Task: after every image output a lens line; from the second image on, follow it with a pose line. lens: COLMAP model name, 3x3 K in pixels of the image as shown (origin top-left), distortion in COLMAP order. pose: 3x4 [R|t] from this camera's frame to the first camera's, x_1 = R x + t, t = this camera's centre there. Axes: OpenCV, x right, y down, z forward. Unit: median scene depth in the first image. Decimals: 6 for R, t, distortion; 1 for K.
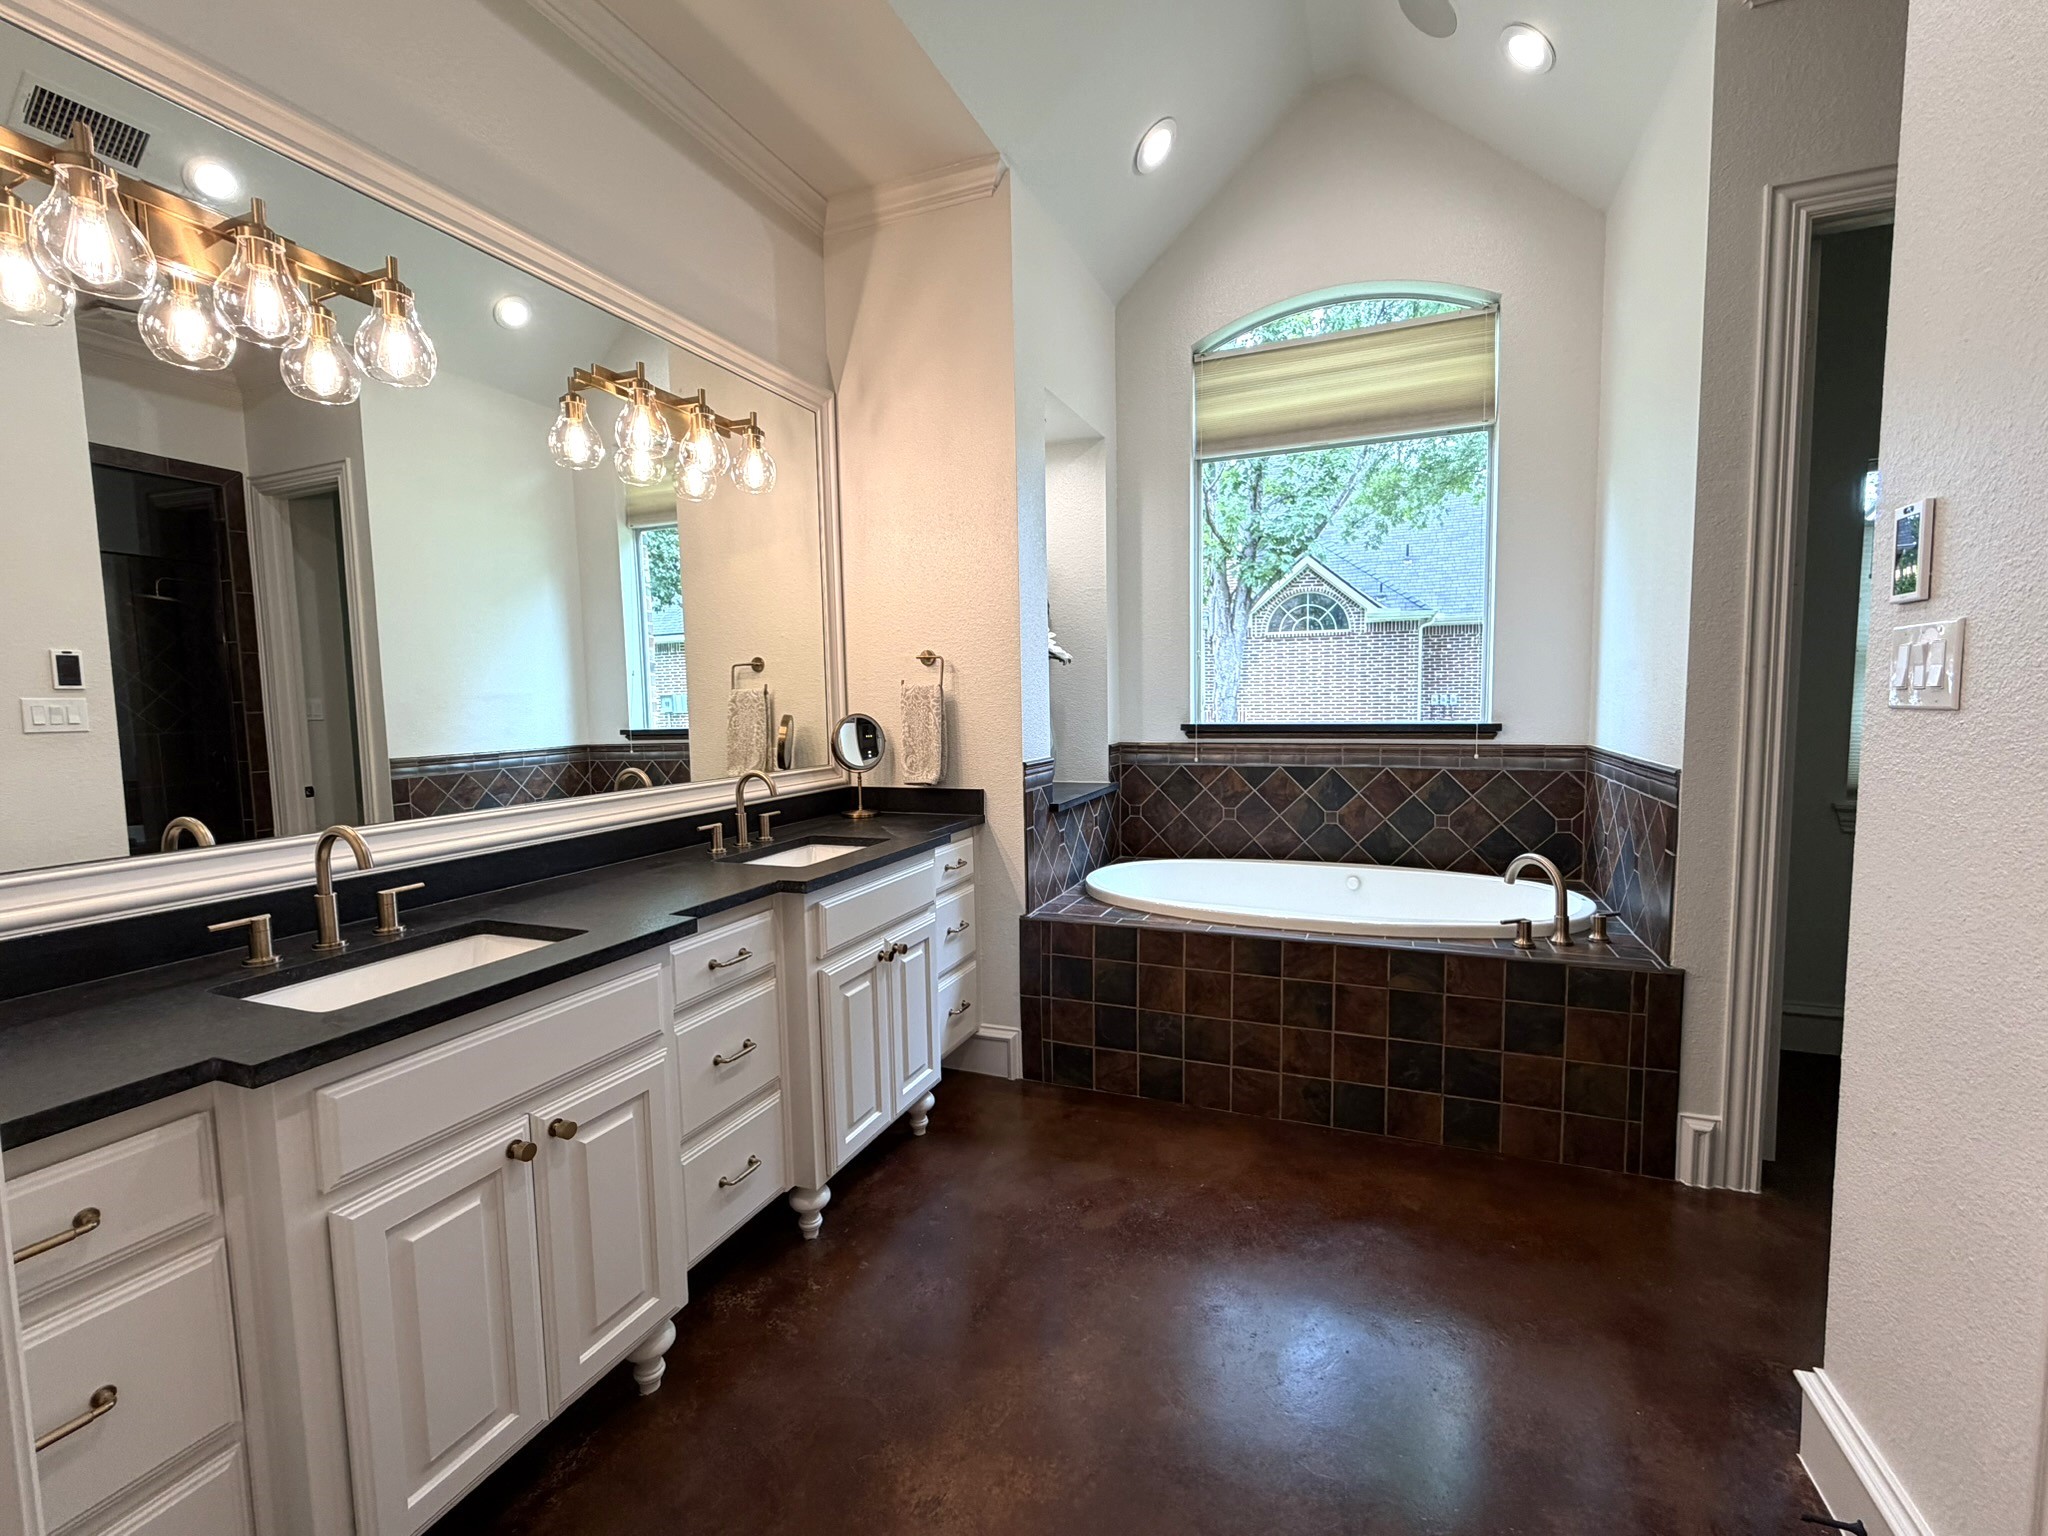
lens RADIAL K [[891.3, 0, 1021.0], [0, 891.3, 773.6], [0, 0, 1]] dist [0.000005, 0.000092]
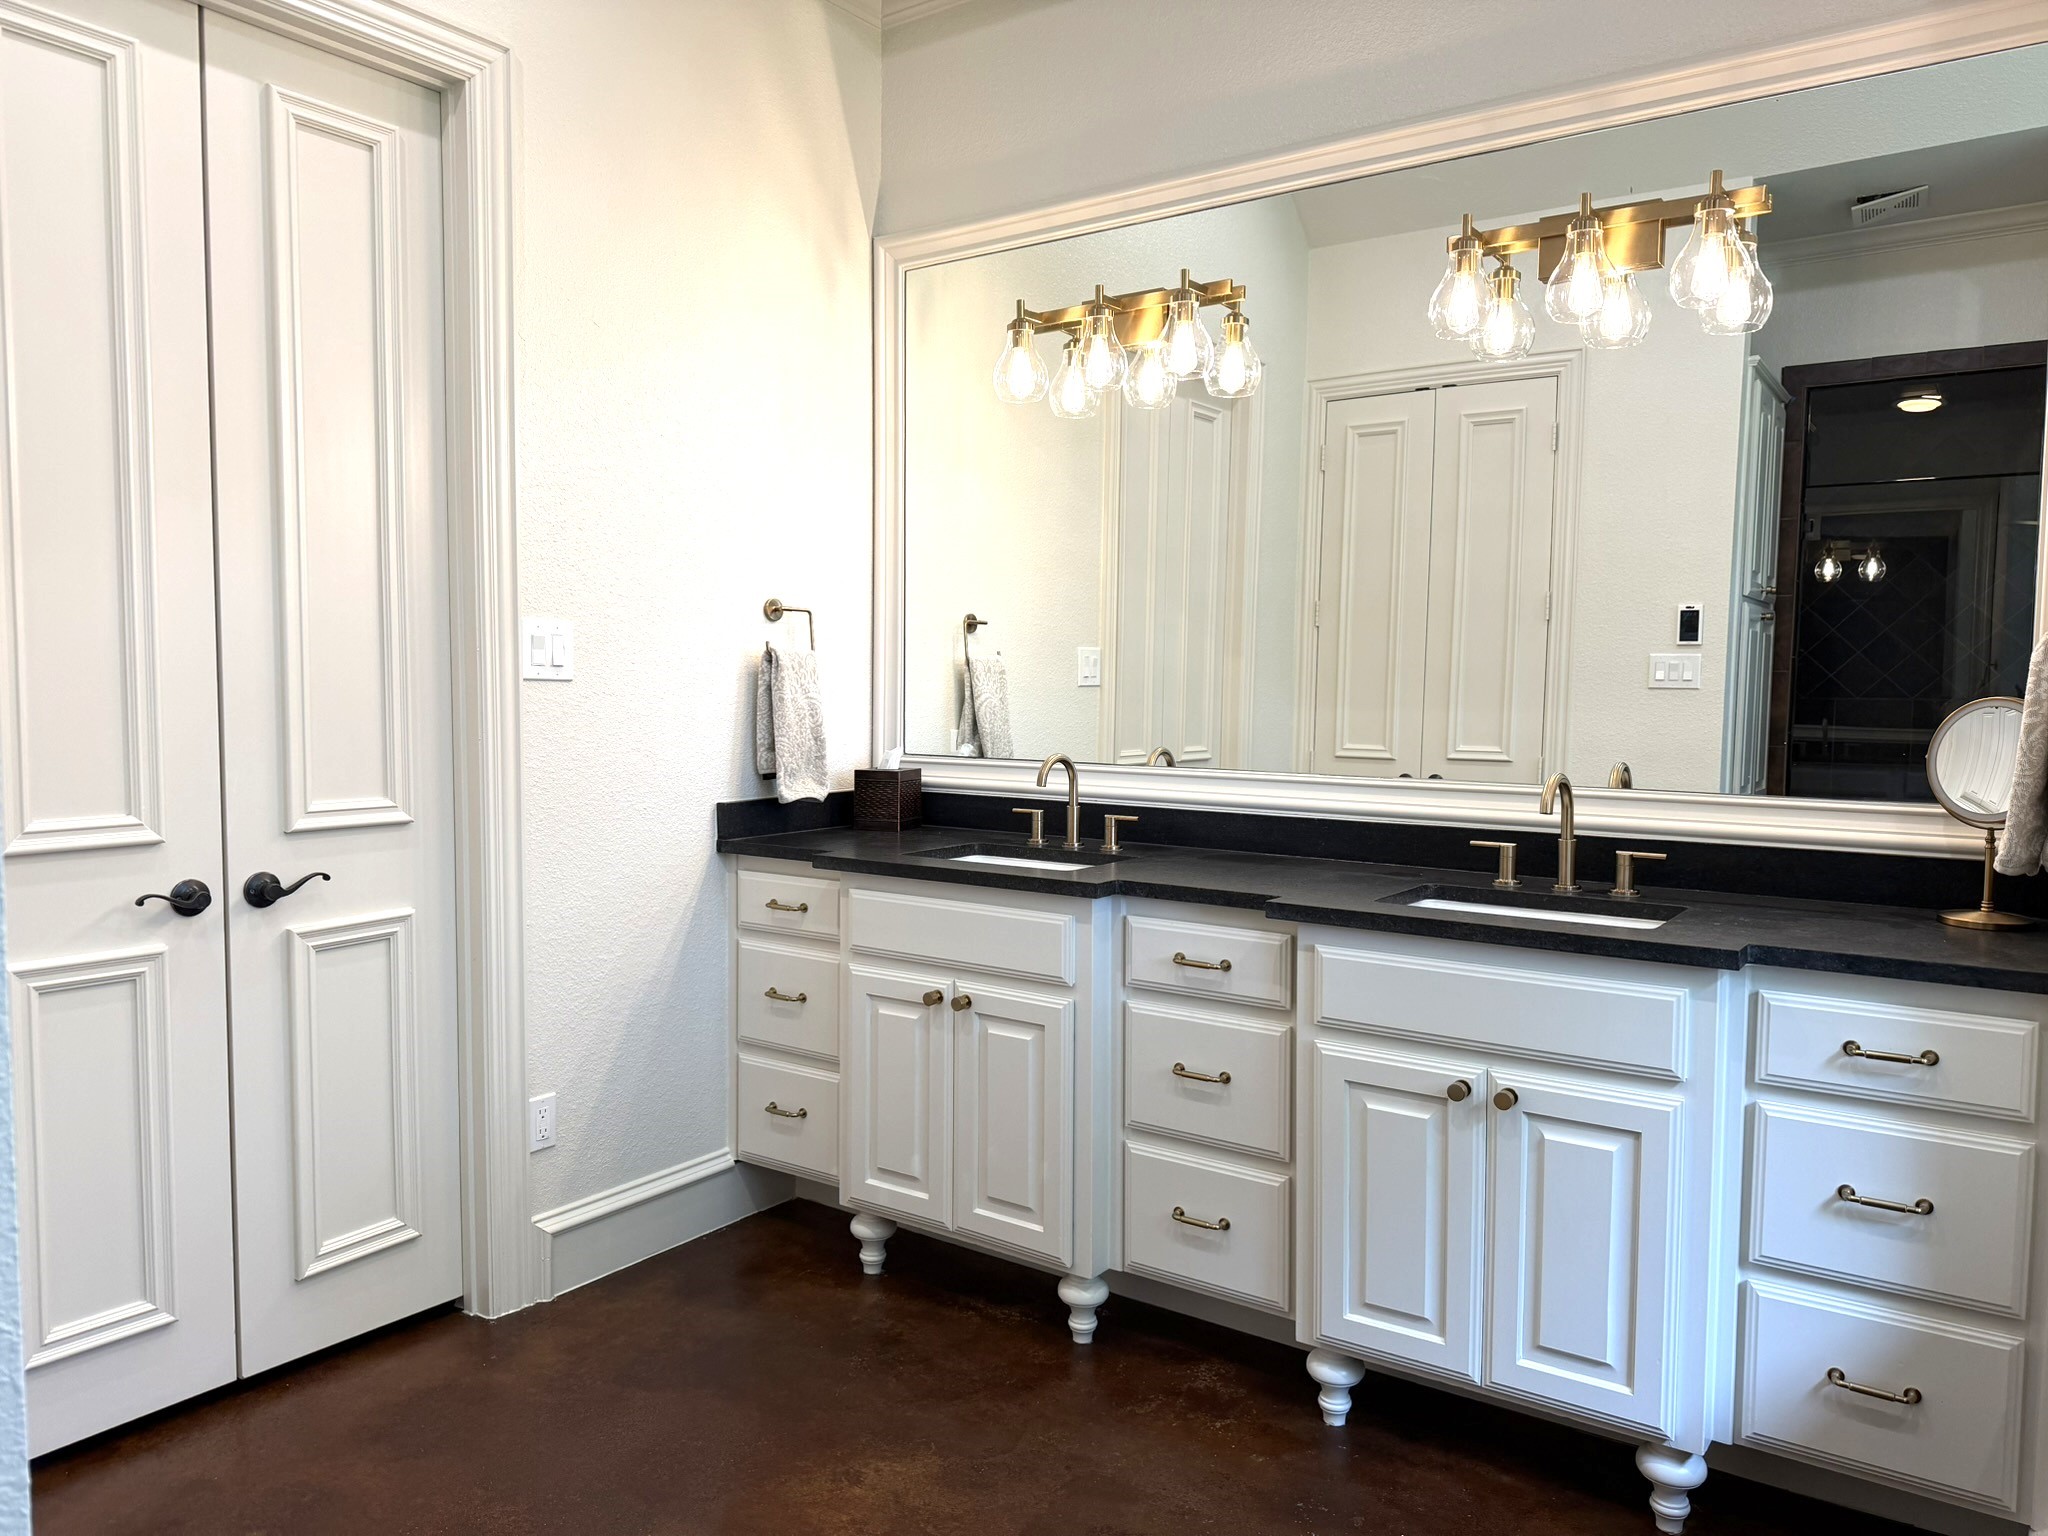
lens RADIAL K [[1446.7, 0, 1022.7], [0, 1446.7, 766.7], [0, 0, 1]] dist [0.006636, -0.007831]
pose [[-0.240798, 0.079646, -0.967302, 0.800326], [-0.083533, 0.991229, 0.102411, -0.082130], [0.966974, 0.105462, -0.232032, 0.869897]]
